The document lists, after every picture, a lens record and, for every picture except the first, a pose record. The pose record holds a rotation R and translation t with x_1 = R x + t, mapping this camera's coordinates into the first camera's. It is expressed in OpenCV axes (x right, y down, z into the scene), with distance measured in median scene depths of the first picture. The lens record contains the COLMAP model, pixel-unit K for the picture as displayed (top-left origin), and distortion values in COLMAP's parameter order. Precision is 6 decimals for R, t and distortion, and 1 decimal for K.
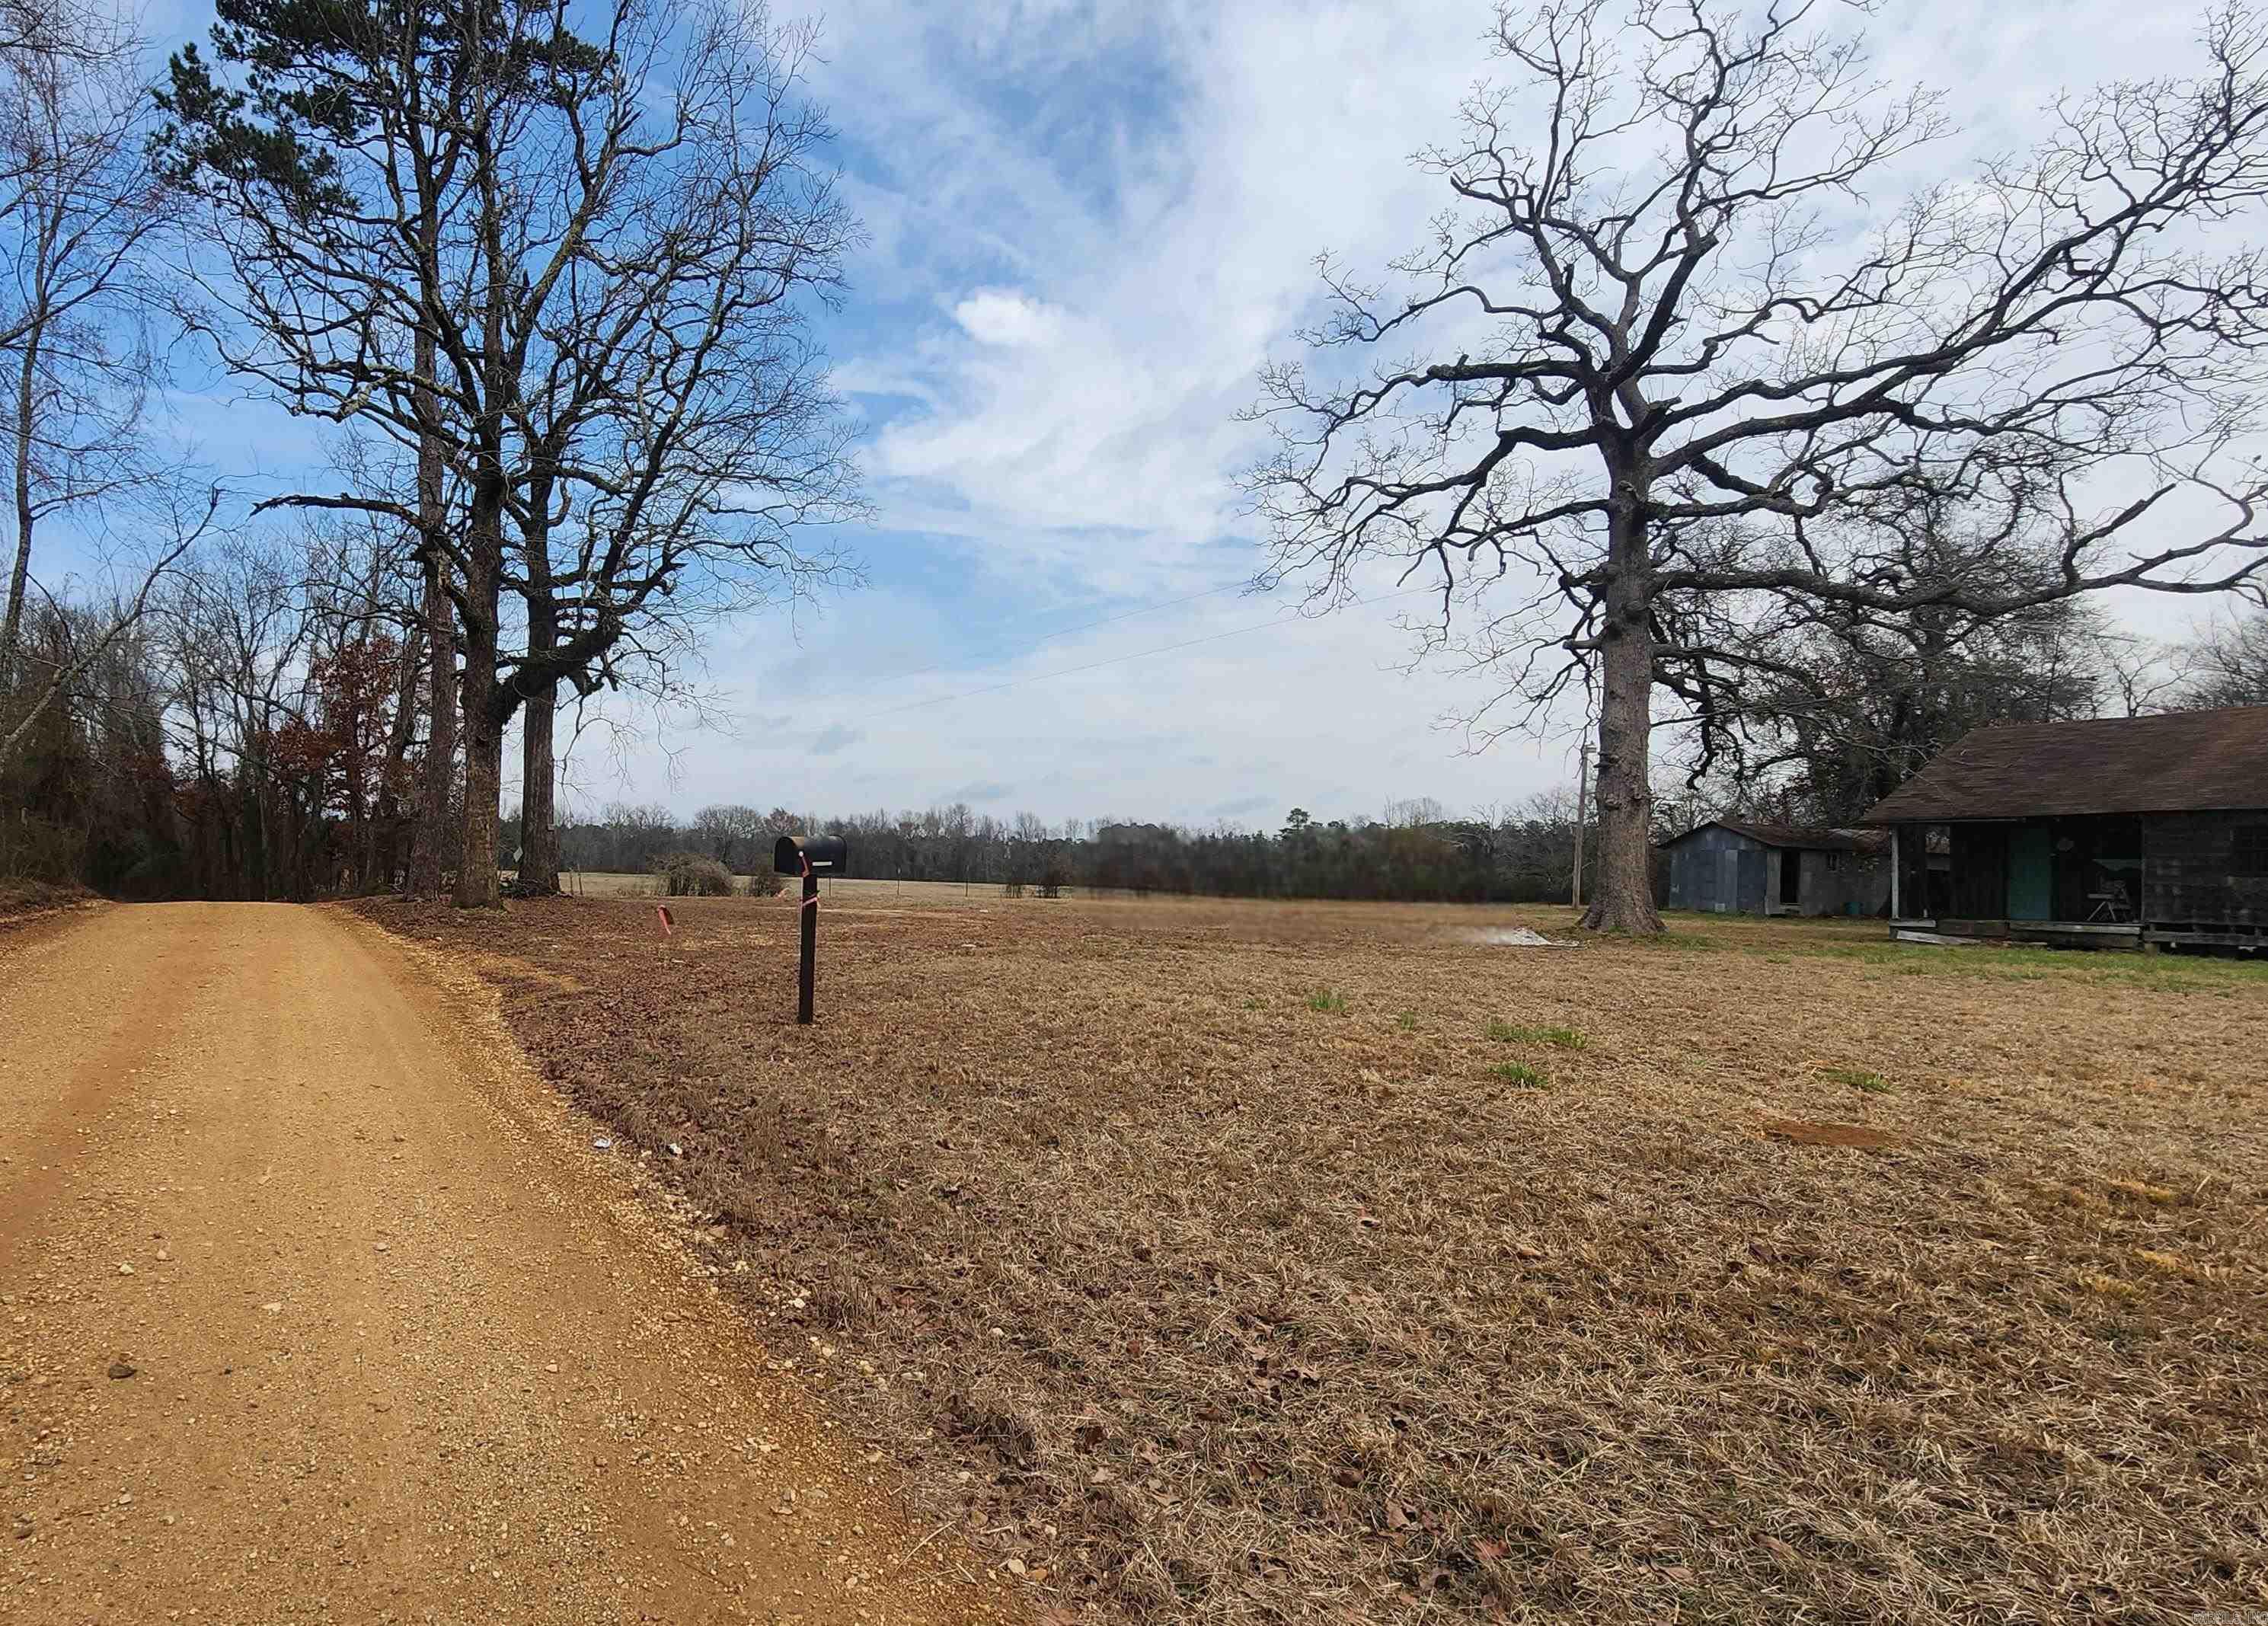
lens RADIAL K [[1257.9, 0, 1134.0], [0, 1257.9, 813.0], [0, 0, 1]] dist [0.055701, 0.000592]
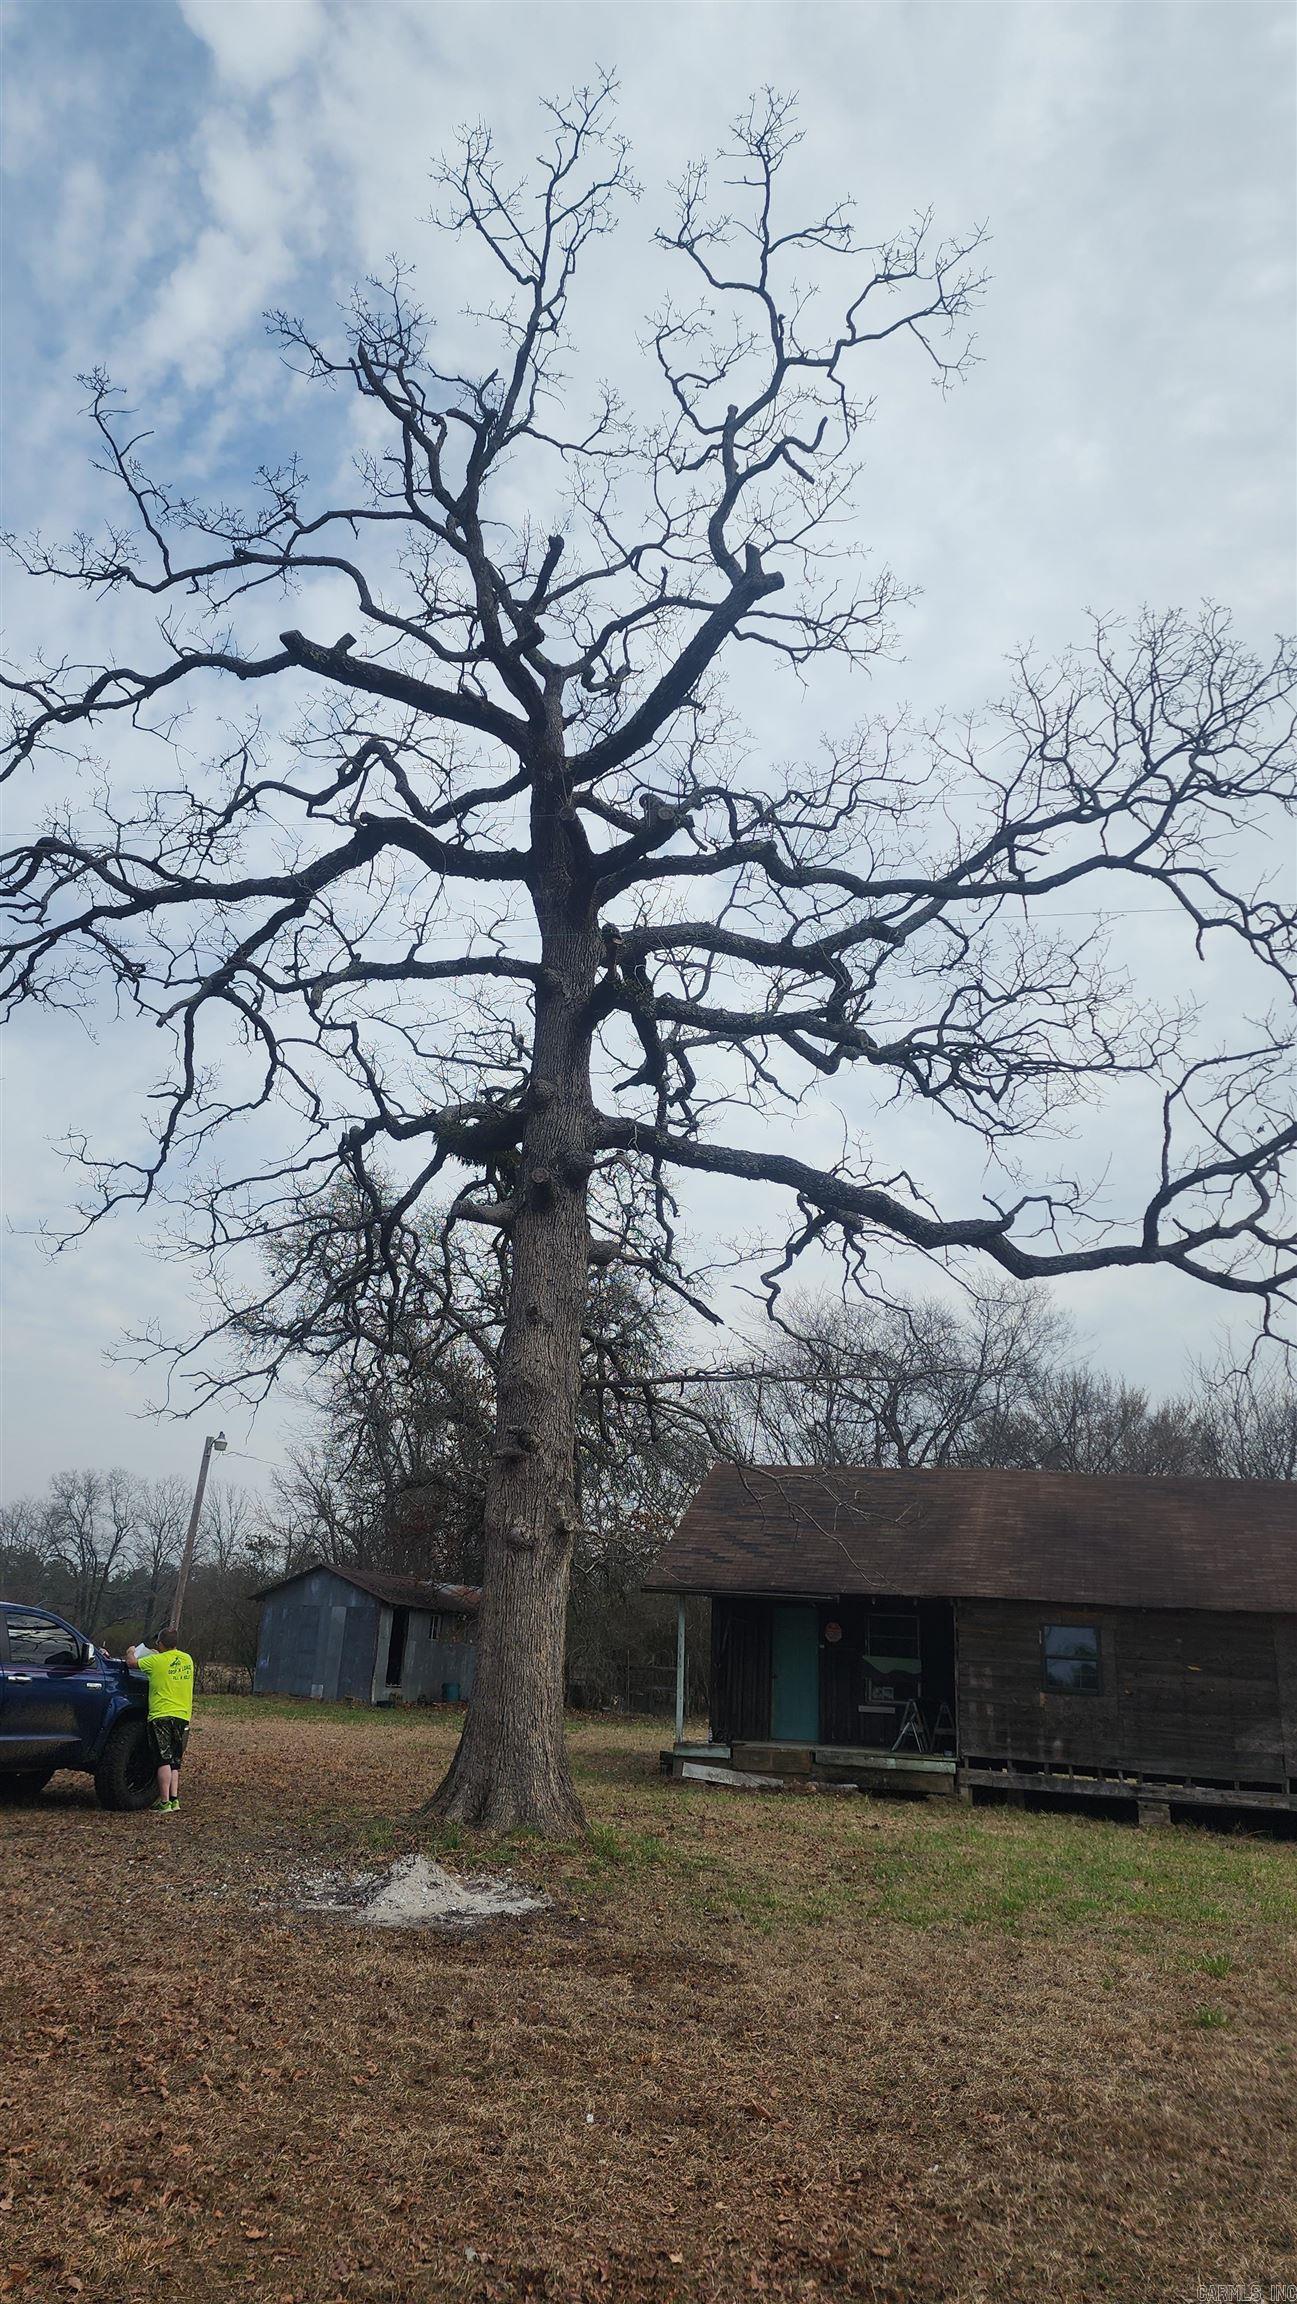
lens RADIAL K [[1729.0, 0, 644.5], [0, 1729.0, 1046.7], [0, 0, 1]] dist [0.086315, -0.001090]
pose [[0.816601, 0.223979, 0.531974, 0.010519], [-0.072874, 0.954274, -0.289916, 0.002867], [-0.572584, 0.197978, 0.795583, 0.318309]]
